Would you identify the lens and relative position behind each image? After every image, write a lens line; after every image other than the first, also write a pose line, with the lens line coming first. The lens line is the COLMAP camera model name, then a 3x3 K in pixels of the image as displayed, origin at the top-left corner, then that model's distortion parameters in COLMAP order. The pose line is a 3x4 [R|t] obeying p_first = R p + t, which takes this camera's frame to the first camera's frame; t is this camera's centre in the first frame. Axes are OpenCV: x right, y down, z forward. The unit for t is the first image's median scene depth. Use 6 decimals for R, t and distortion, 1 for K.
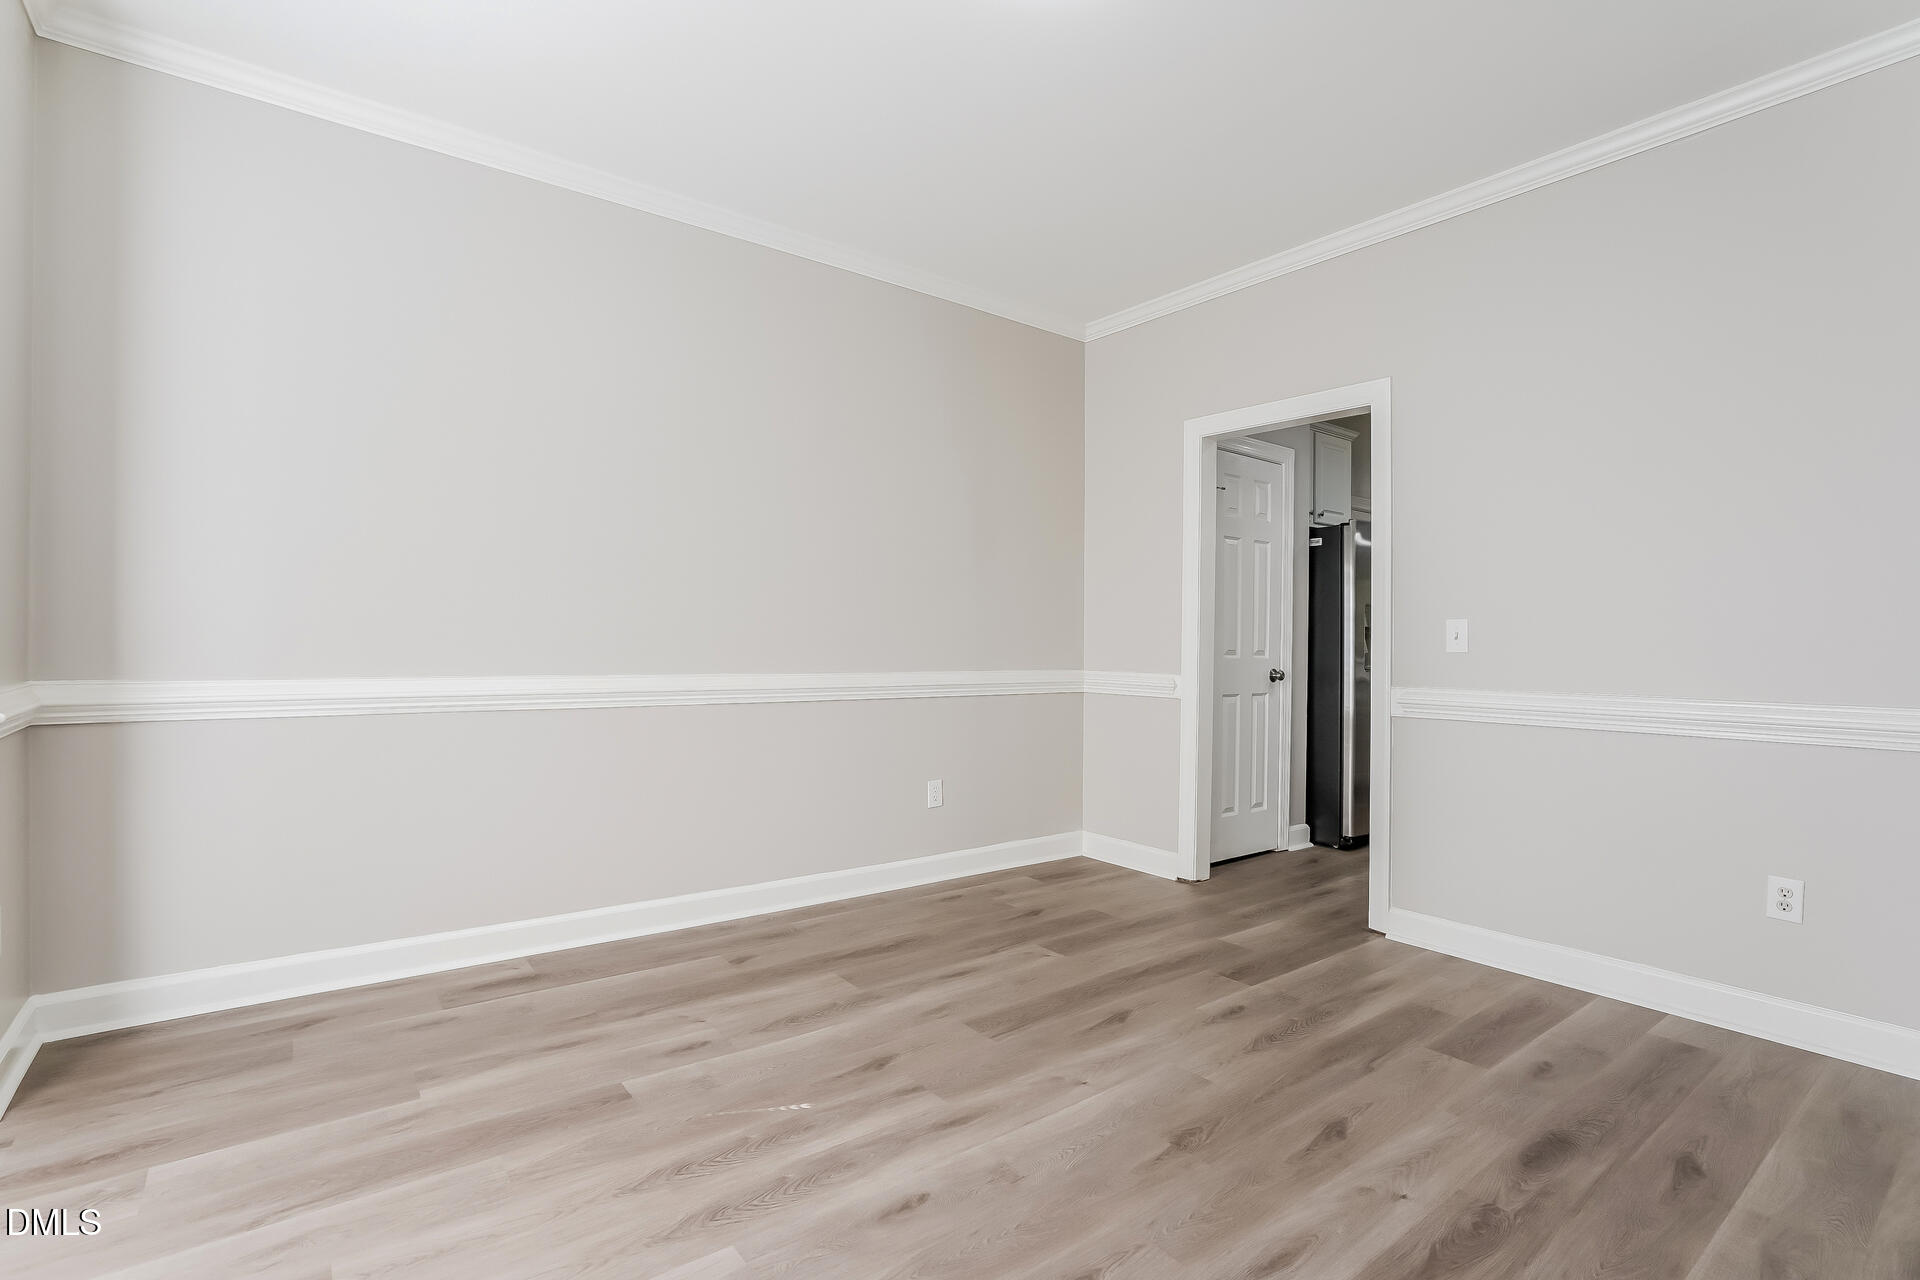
lens RADIAL K [[901.4, 0, 953.9], [0, 901.4, 636.4], [0, 0, 1]] dist [-0.050769, 0.020001]
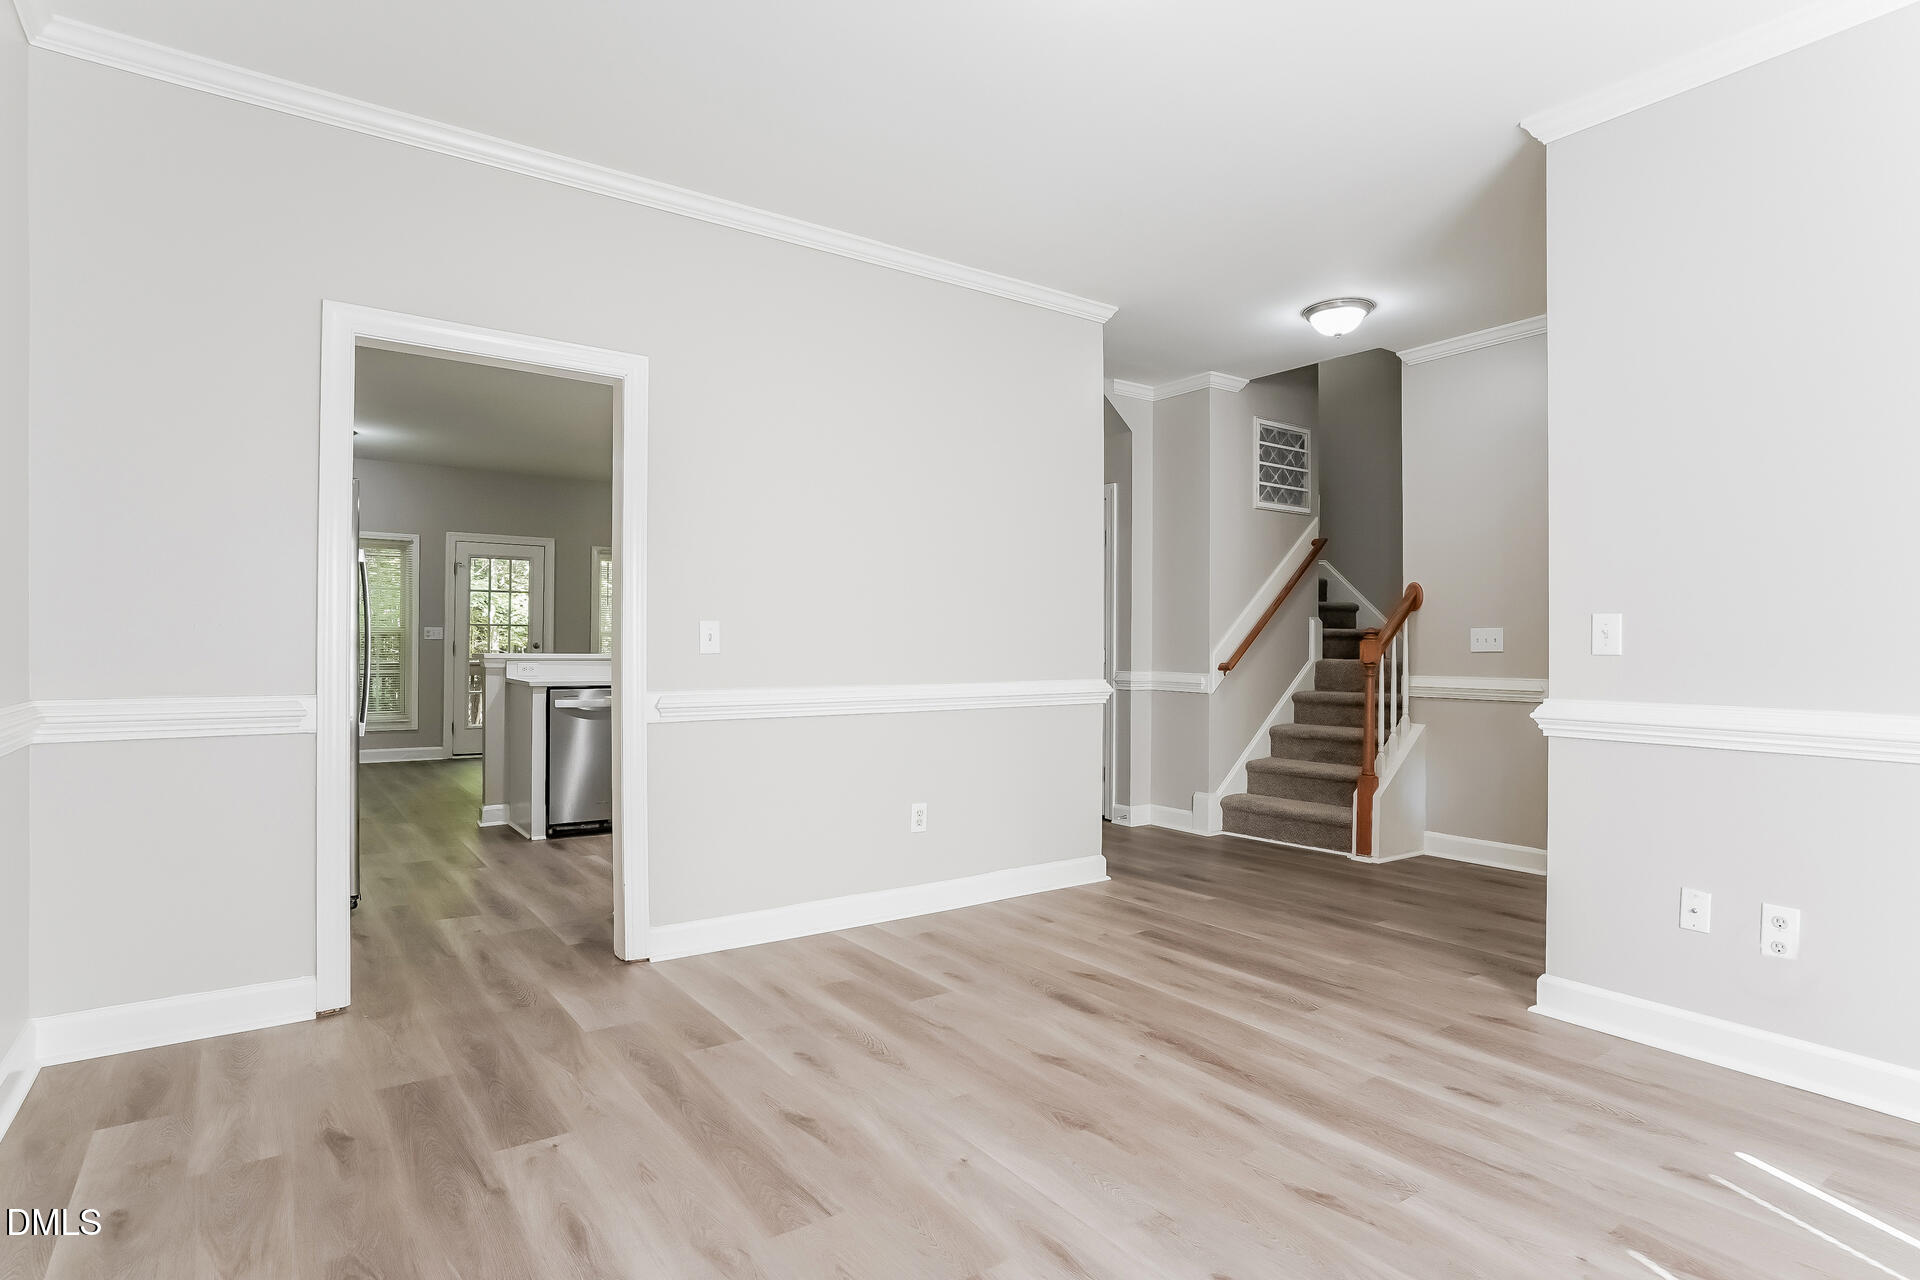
lens RADIAL K [[1008.5, 0, 958.2], [0, 1008.5, 644.4], [0, 0, 1]] dist [-0.049199, 0.026275]
pose [[0.032757, -0.012128, 0.999390, -0.737821], [-0.009505, 0.999877, 0.012446, -0.012351], [-0.999418, -0.009906, 0.032637, 0.881751]]
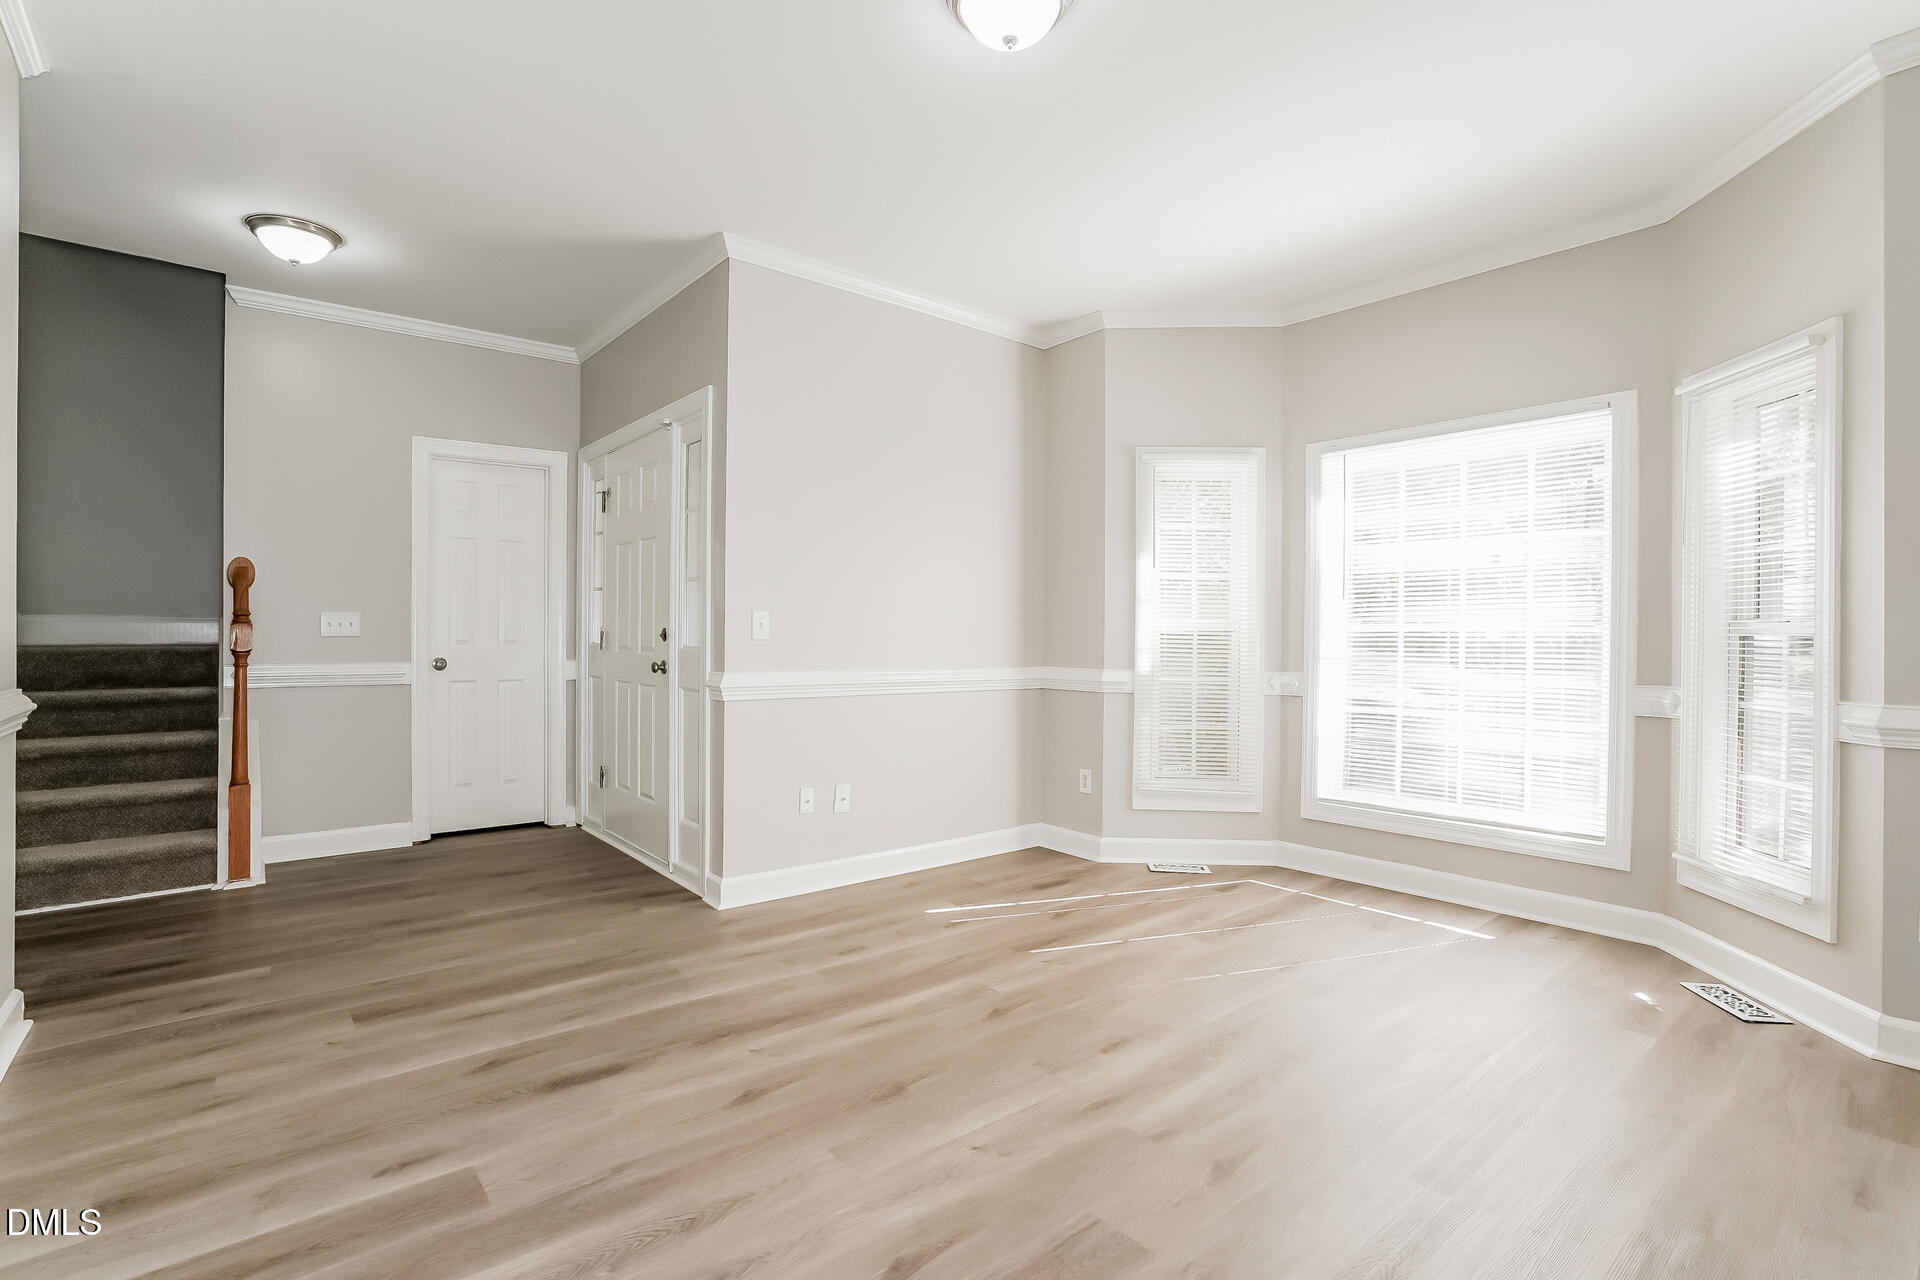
lens RADIAL K [[901.4, 0, 953.9], [0, 901.4, 636.4], [0, 0, 1]] dist [-0.050769, 0.020001]
pose [[-0.998895, -0.020863, -0.042124, 0.193956], [-0.020702, 0.999777, -0.004269, 0.000078], [0.042203, -0.003393, -0.999103, 1.691325]]
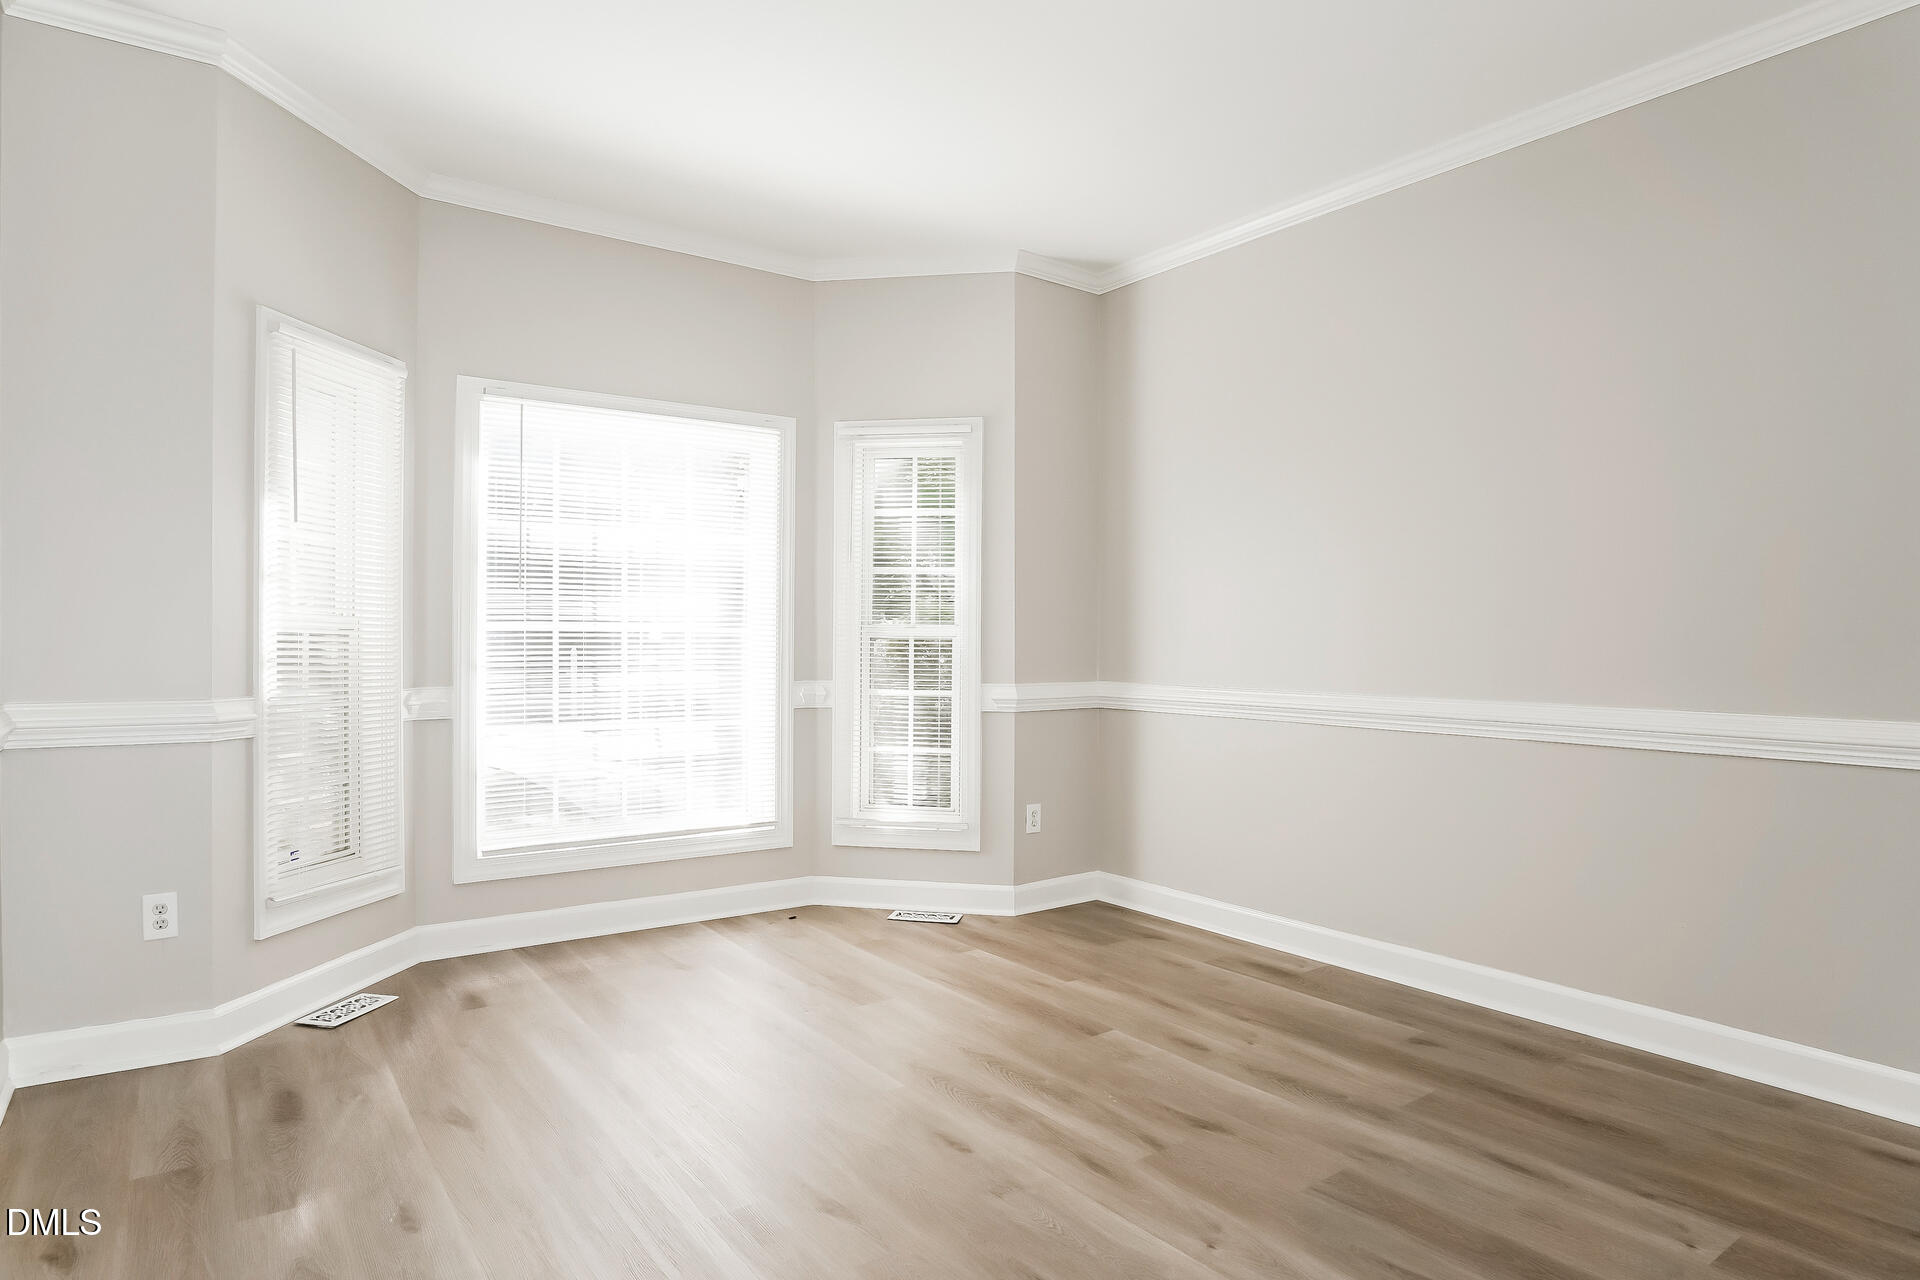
lens RADIAL K [[1089.0, 0, 960.0], [0, 1089.0, 640.0], [0, 0, 1]] dist [-0.081211, 0.036654]
pose [[-0.022362, -0.013702, -0.999656, 0.951520], [-0.003112, 0.999902, -0.013636, 0.001490], [0.999745, 0.002806, -0.022403, 0.726301]]
